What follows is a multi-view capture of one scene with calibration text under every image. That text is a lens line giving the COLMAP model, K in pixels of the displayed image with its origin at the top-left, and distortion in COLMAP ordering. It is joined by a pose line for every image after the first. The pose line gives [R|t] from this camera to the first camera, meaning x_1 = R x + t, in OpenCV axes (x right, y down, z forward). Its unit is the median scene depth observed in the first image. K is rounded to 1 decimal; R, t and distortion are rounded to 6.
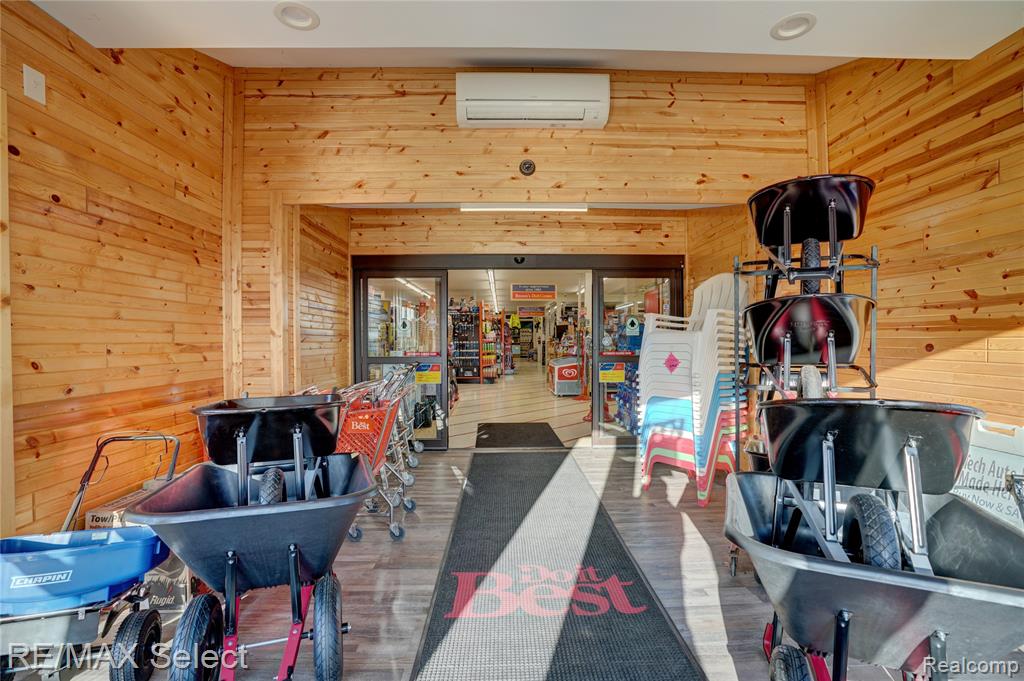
lens RADIAL K [[466.1, 0, 513.2], [0, 466.1, 340.6], [0, 0, 1]] dist [-0.038253, 0.003424]
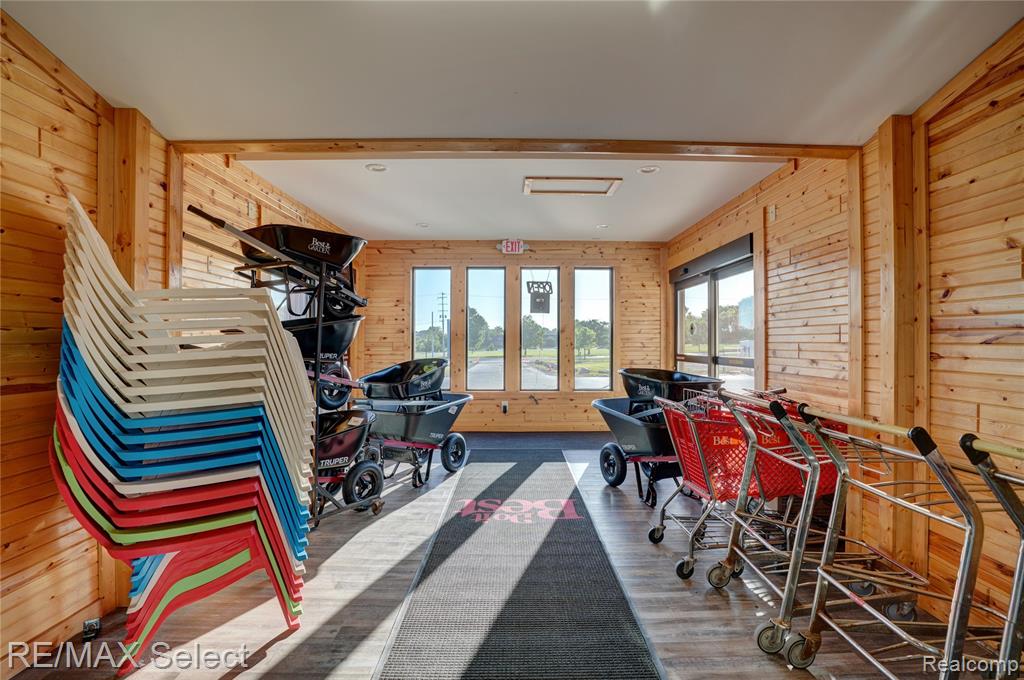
lens RADIAL K [[466.1, 0, 513.3], [0, 466.1, 341.1], [0, 0, 1]] dist [-0.038253, 0.003424]
pose [[-0.999956, 0.006877, 0.006409, 0.056102], [0.006891, 0.999974, 0.002175, -0.001948], [-0.006393, 0.002219, -0.999977, 2.321858]]
